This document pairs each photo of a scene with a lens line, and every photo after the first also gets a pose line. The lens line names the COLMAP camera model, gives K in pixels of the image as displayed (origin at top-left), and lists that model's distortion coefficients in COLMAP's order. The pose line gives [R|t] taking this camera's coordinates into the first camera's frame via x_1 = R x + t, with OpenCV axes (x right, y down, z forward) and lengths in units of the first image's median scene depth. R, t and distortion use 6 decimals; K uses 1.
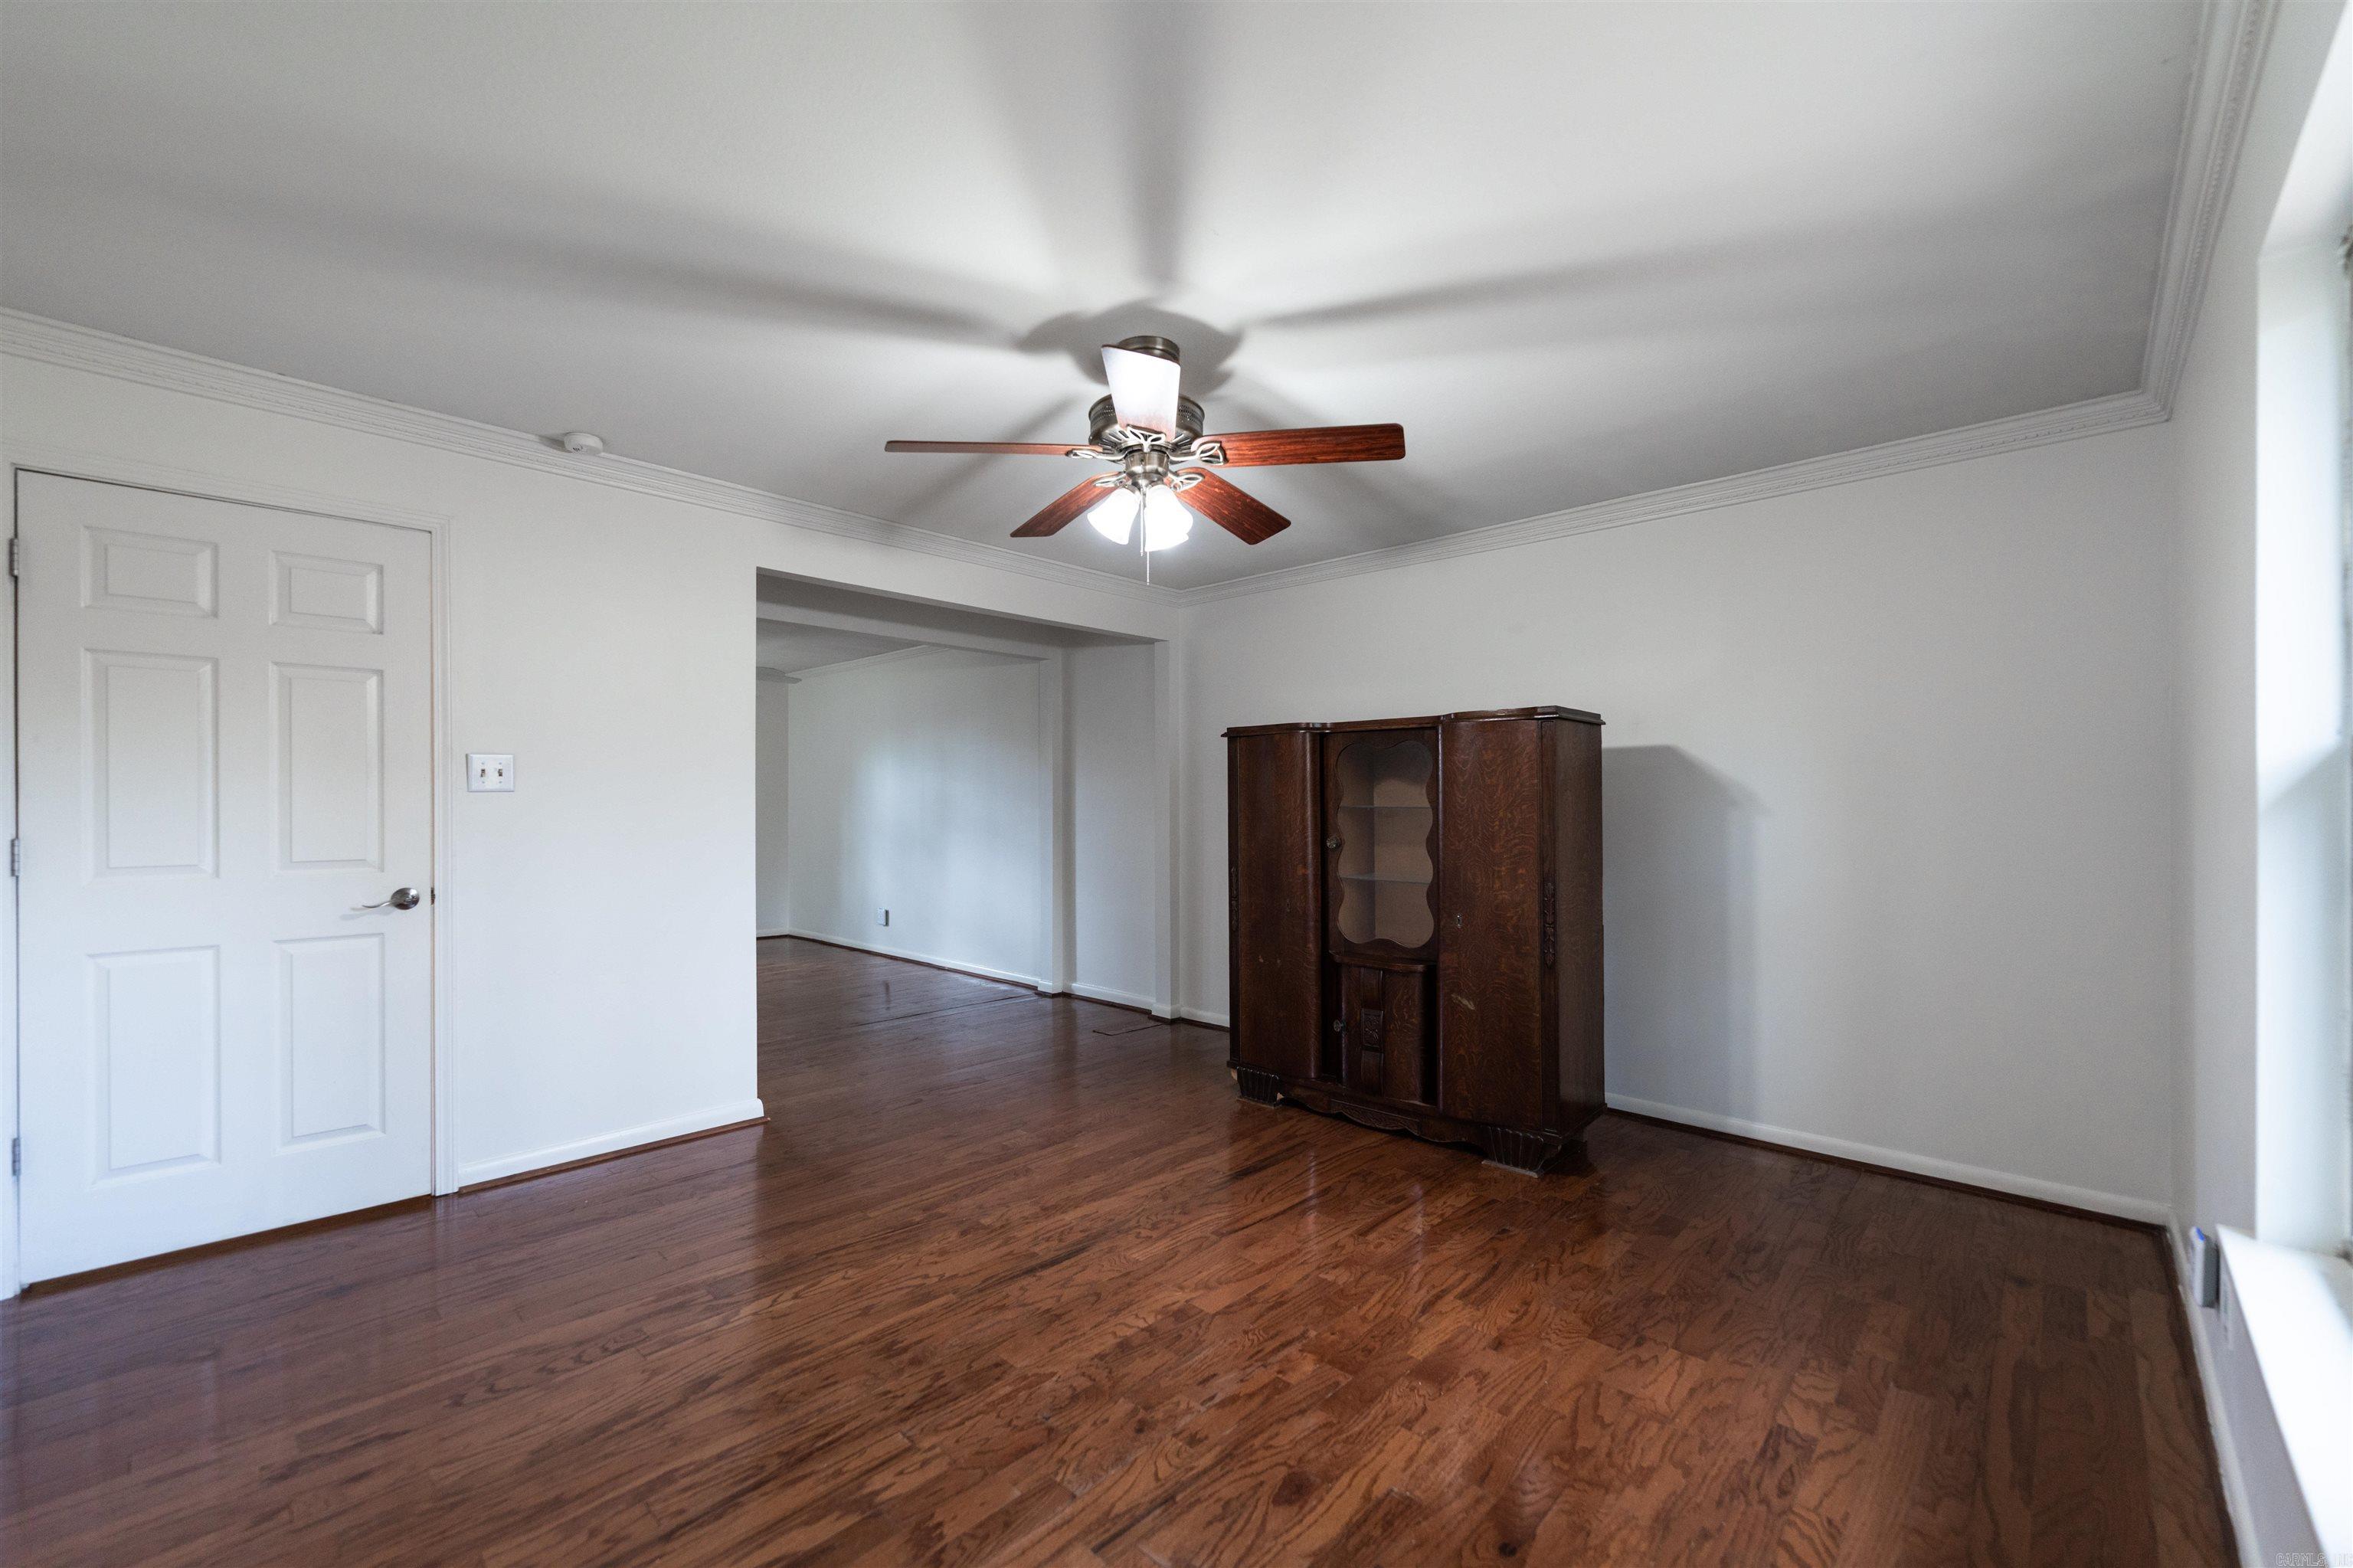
lens RADIAL K [[932.7, 0, 1176.5], [0, 932.7, 784.0], [0, 0, 1]] dist [-0.003361, -0.000585]
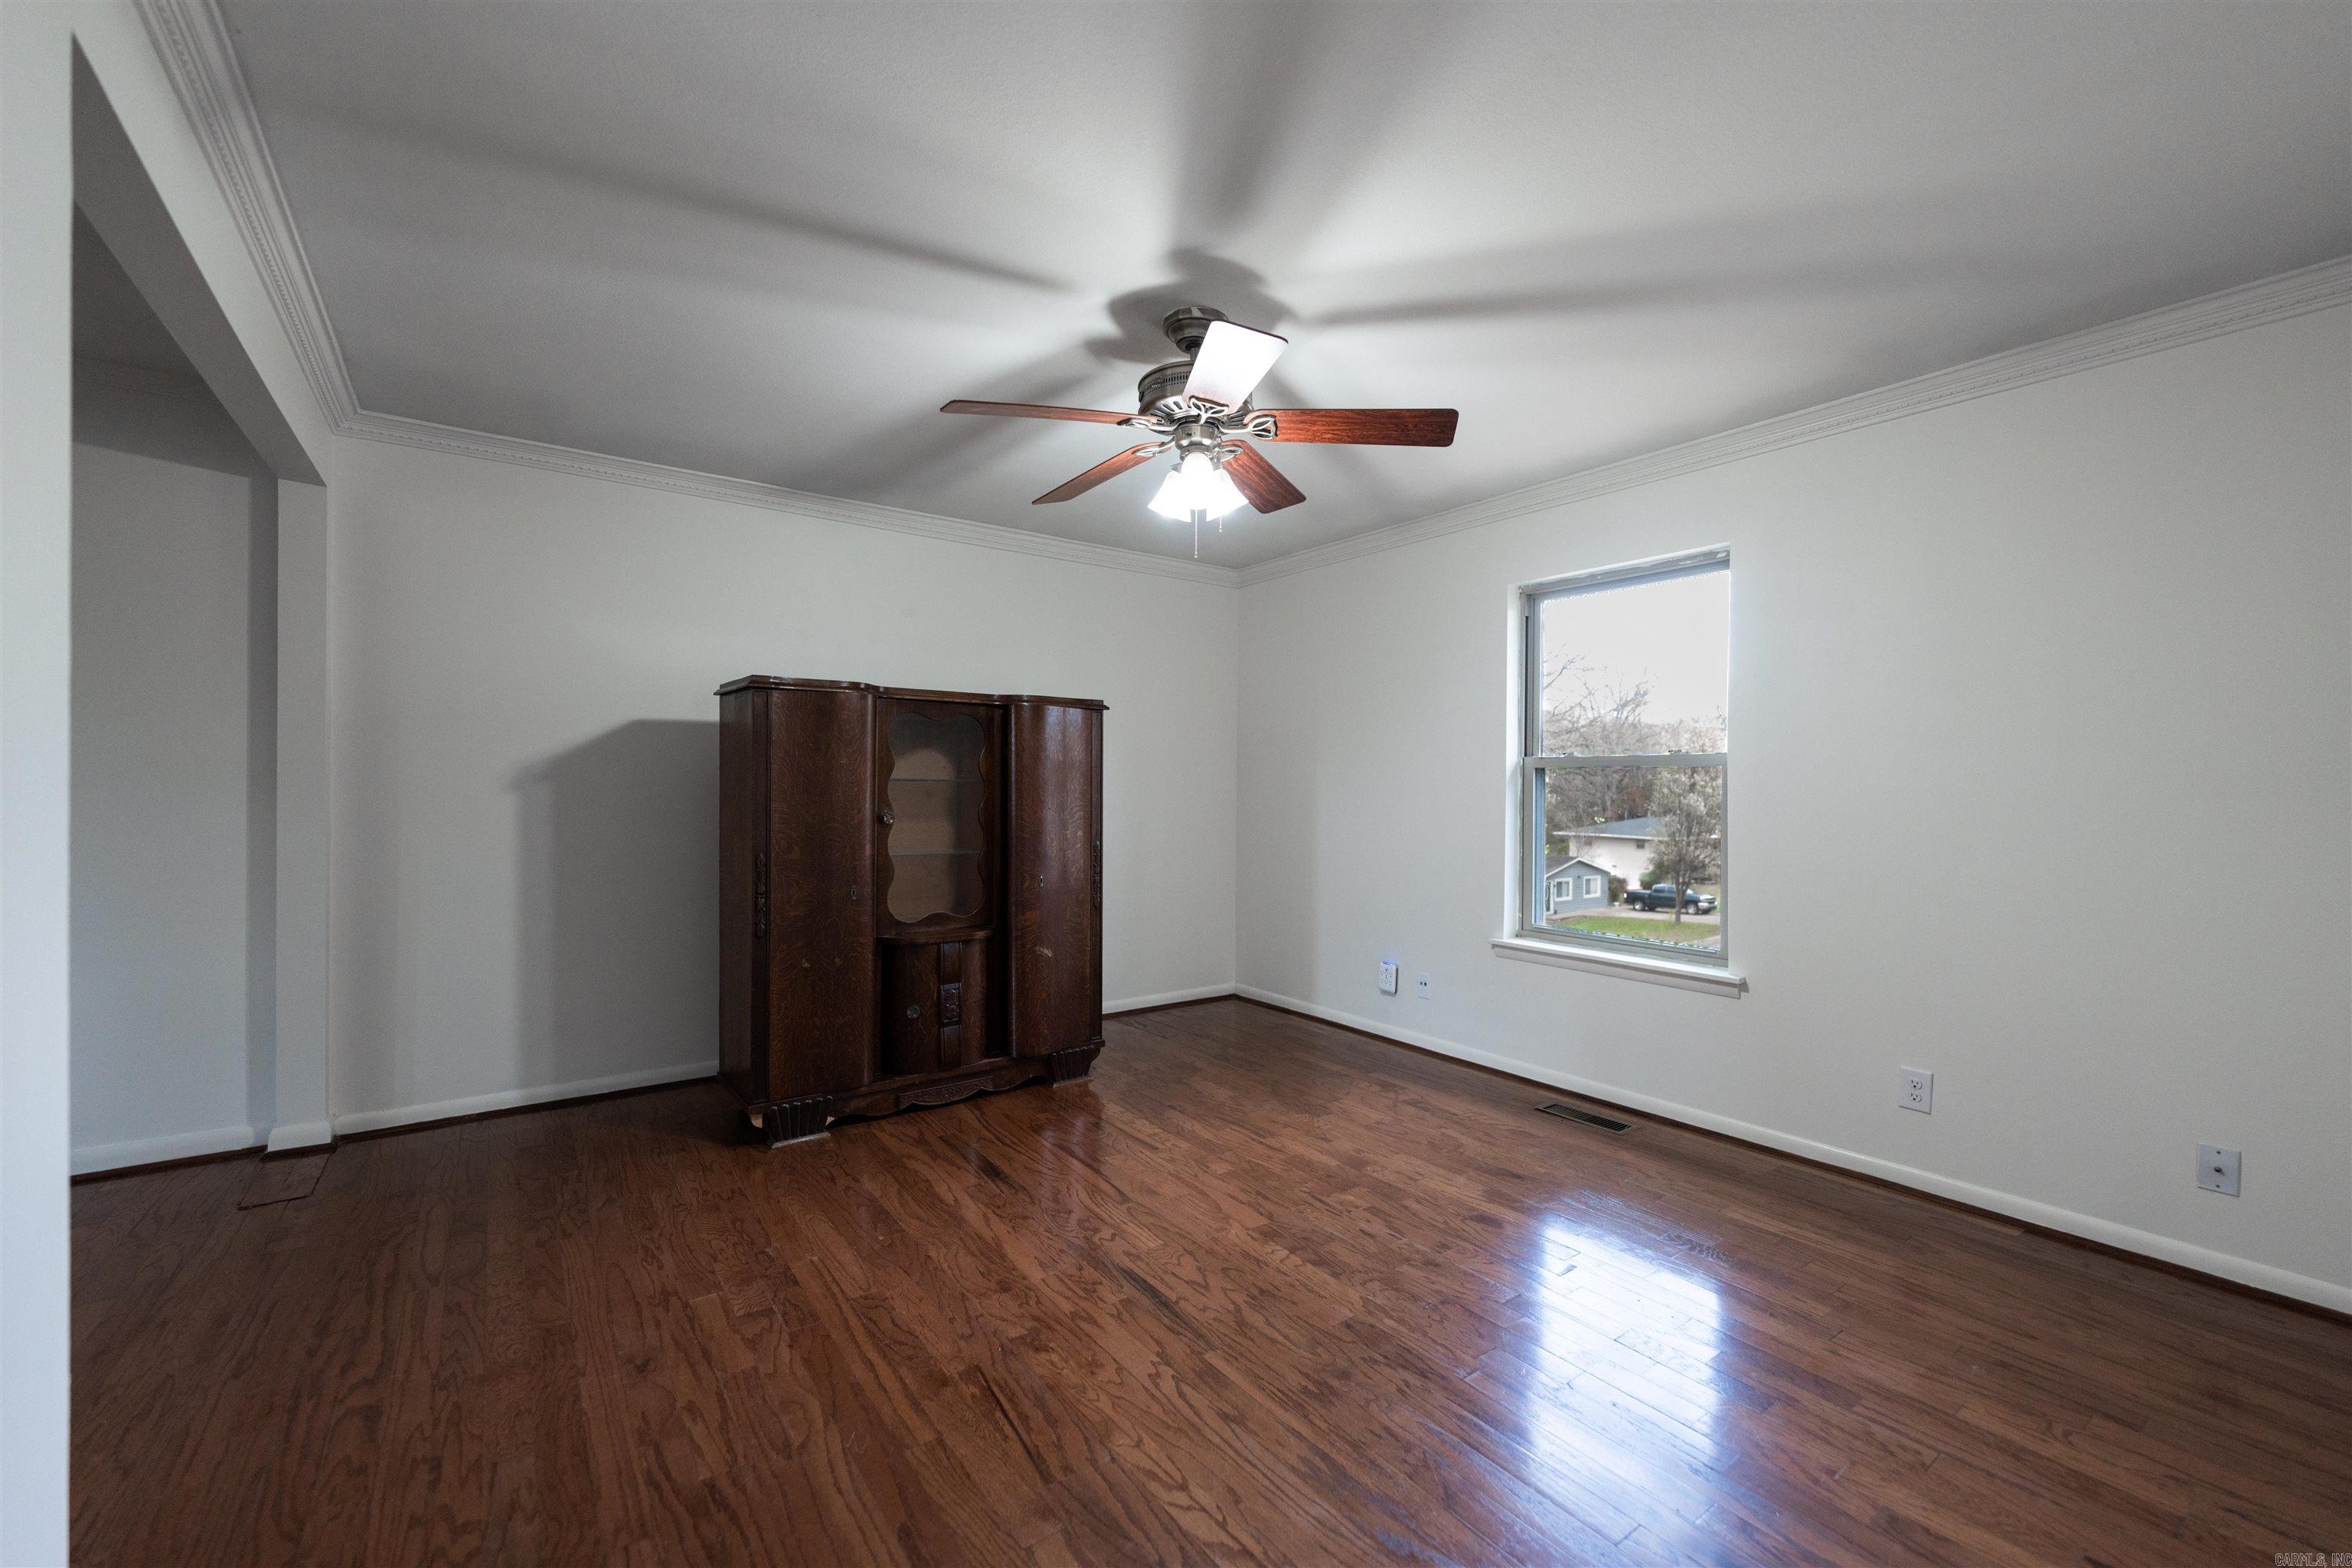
lens RADIAL K [[933.7, 0, 1158.6], [0, 933.7, 775.9], [0, 0, 1]] dist [-0.000865, -0.001424]
pose [[0.211199, 0.007715, 0.977413, -0.984887], [-0.026032, 0.999659, -0.002265, 0.022150], [-0.977096, -0.024965, 0.211328, 0.795066]]
